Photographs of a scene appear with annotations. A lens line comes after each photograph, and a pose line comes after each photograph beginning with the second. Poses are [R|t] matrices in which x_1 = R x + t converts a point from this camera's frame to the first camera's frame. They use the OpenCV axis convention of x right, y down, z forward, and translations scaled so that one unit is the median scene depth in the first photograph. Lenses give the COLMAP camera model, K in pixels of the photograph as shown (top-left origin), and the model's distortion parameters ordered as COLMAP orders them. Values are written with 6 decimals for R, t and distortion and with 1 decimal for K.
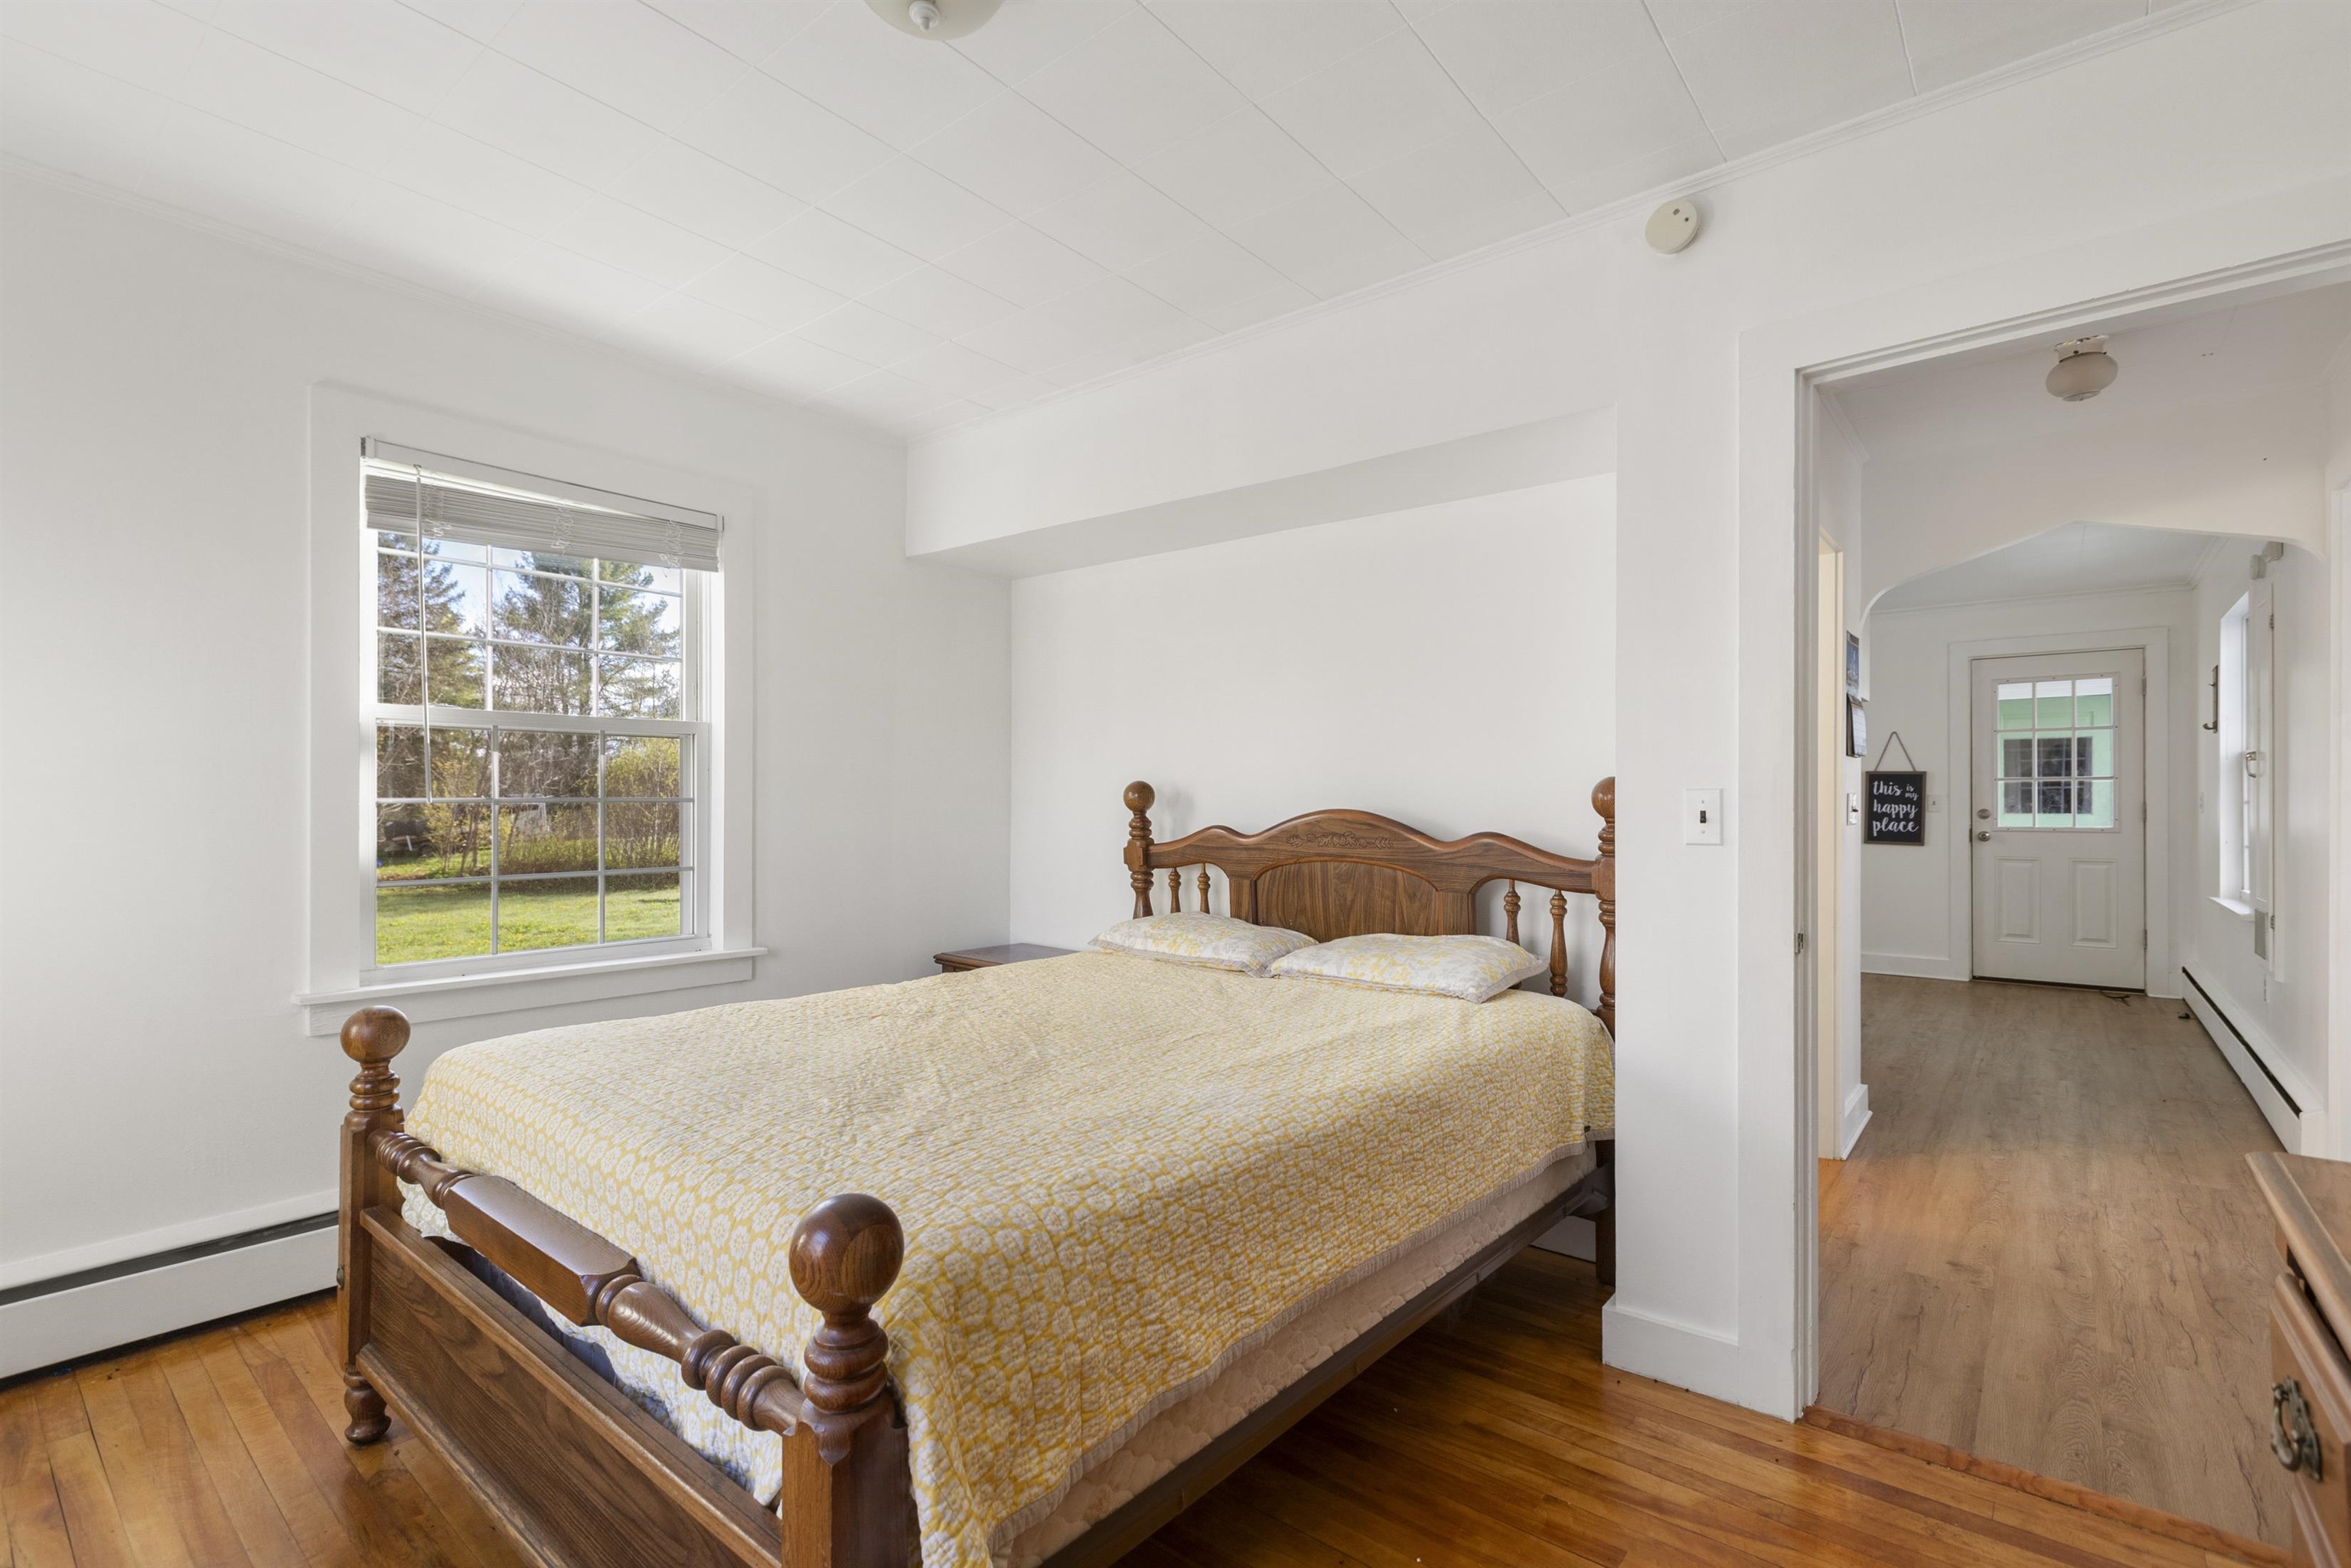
lens RADIAL K [[1063.2, 0, 1175.5], [0, 1063.2, 784.0], [0, 0, 1]] dist [0.000675, -0.000228]
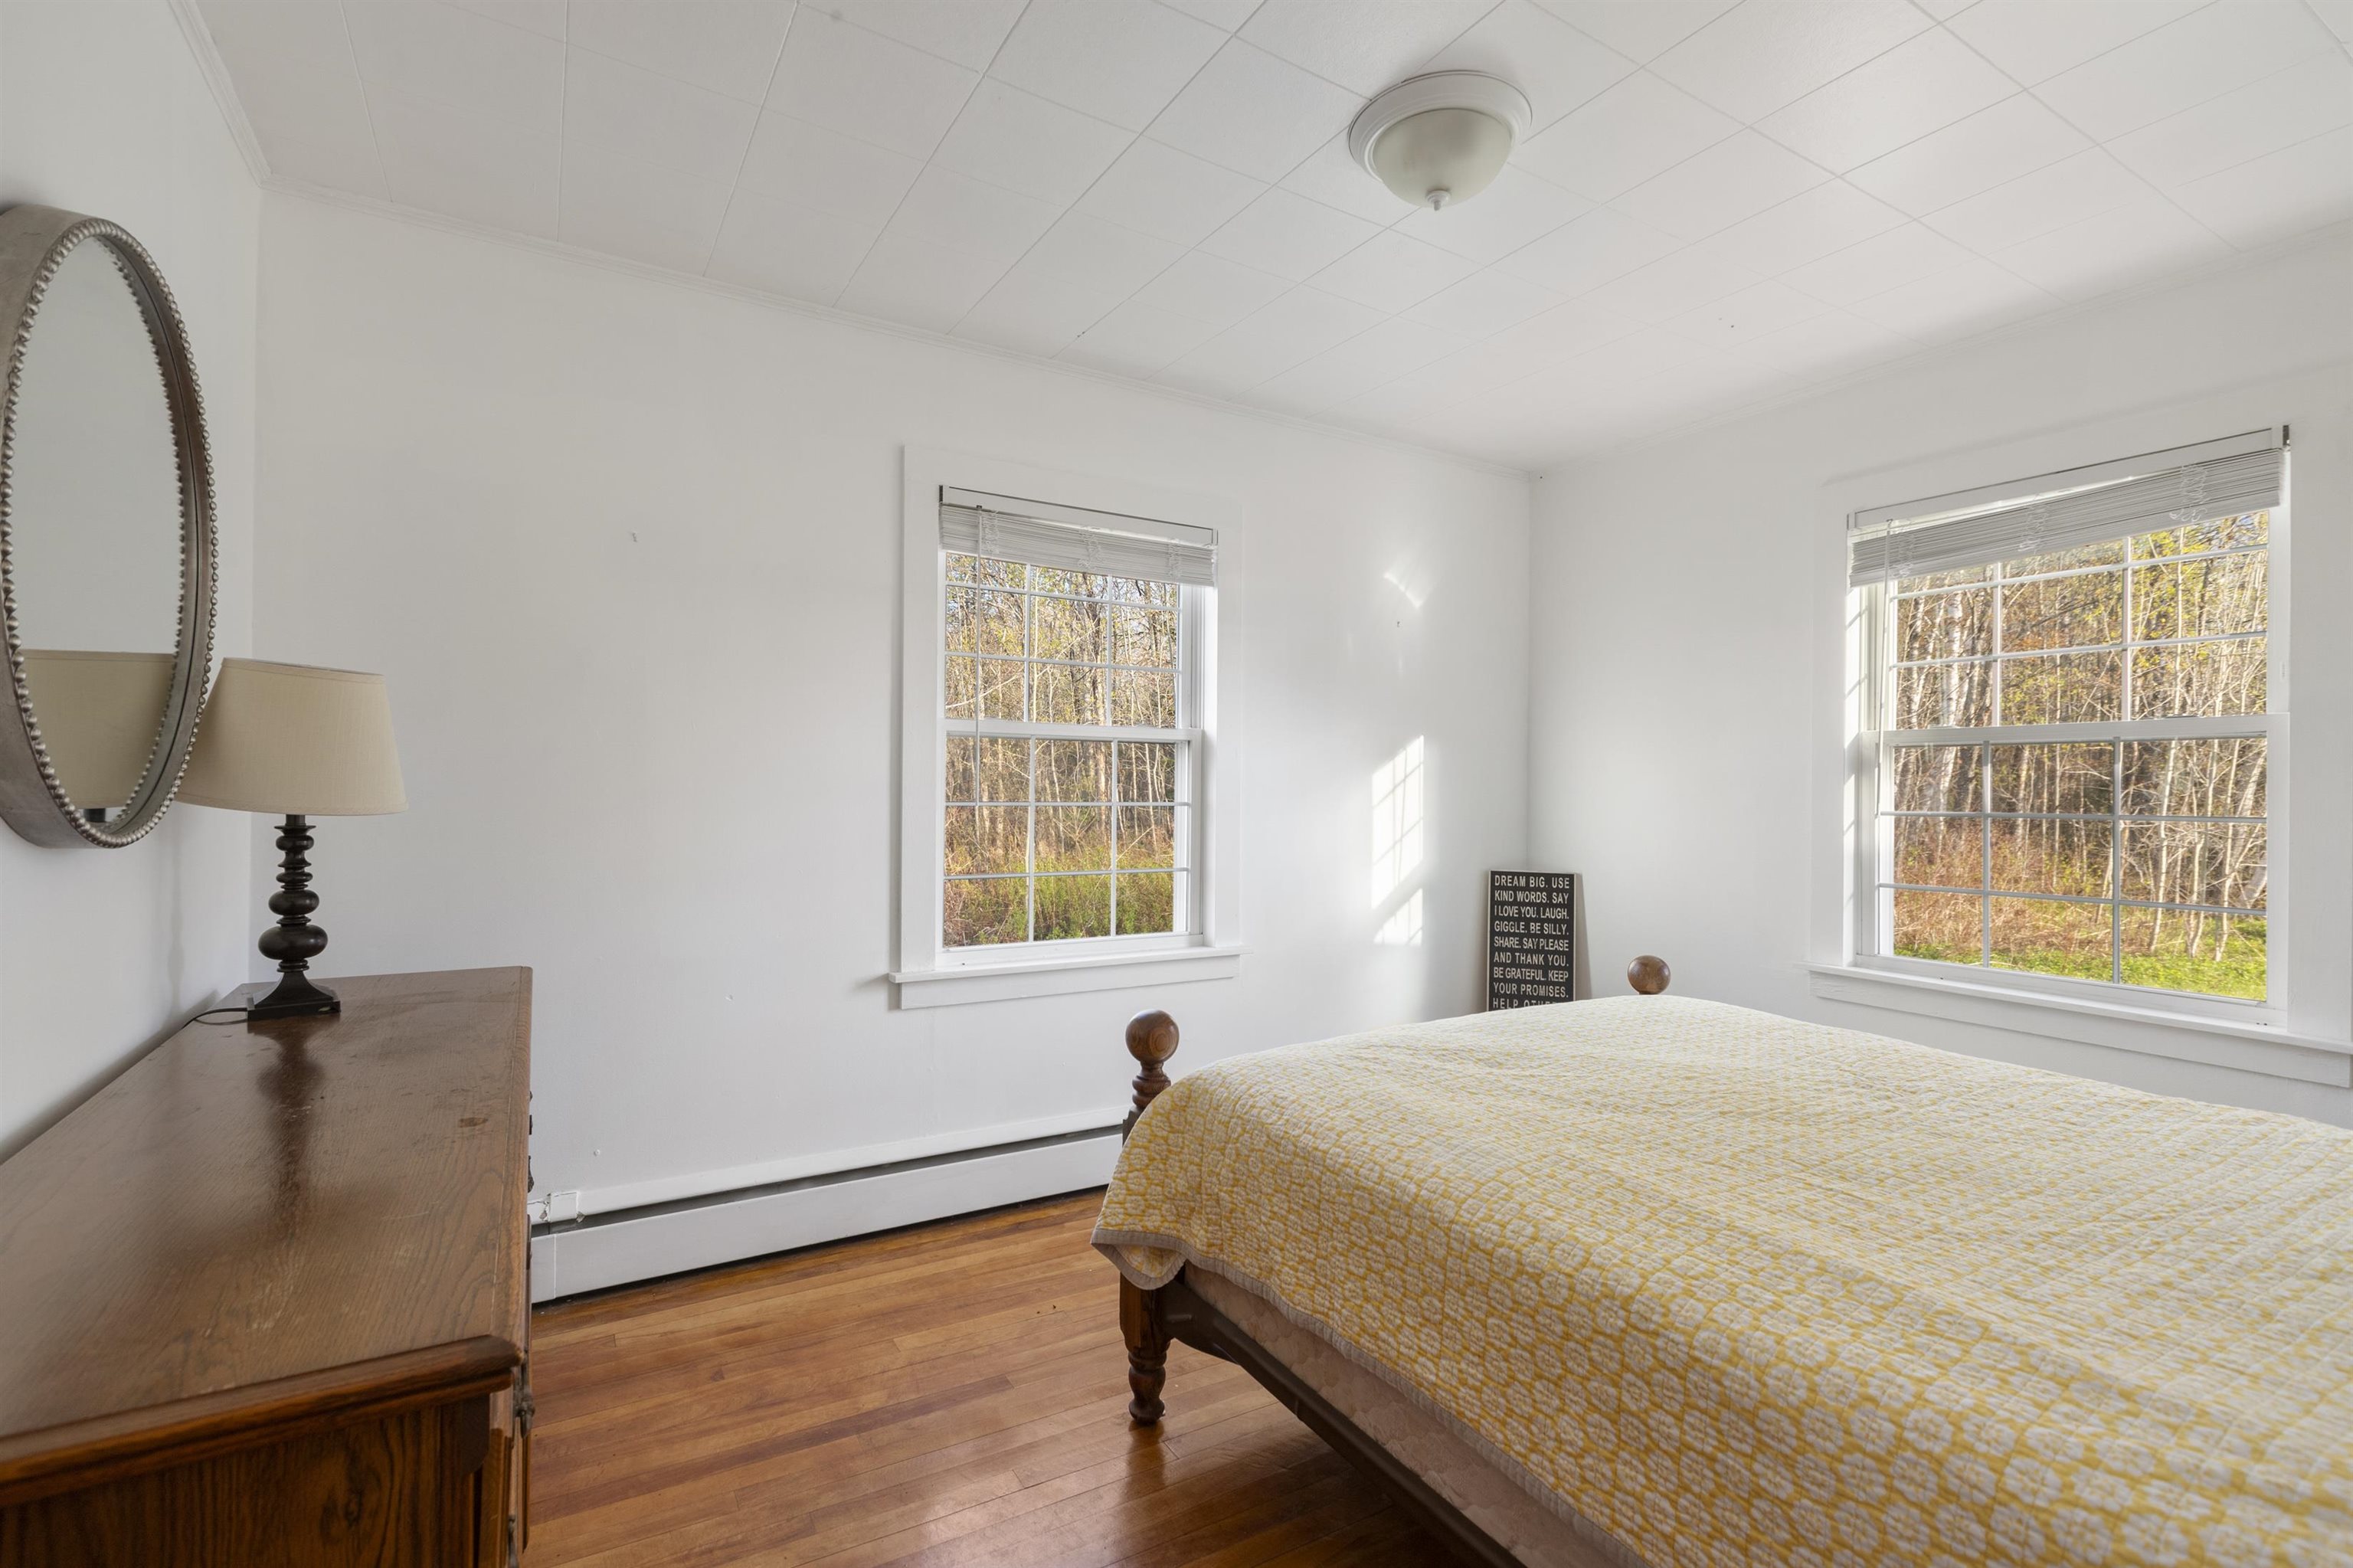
lens RADIAL K [[1064.1, 0, 1176.5], [0, 1064.1, 784.0], [0, 0, 1]] dist [0.000675, -0.000228]
pose [[-0.338629, -0.012215, -0.940841, 0.695831], [0.007061, 0.999855, -0.015522, -0.005118], [0.940894, -0.011899, -0.338493, 0.755328]]
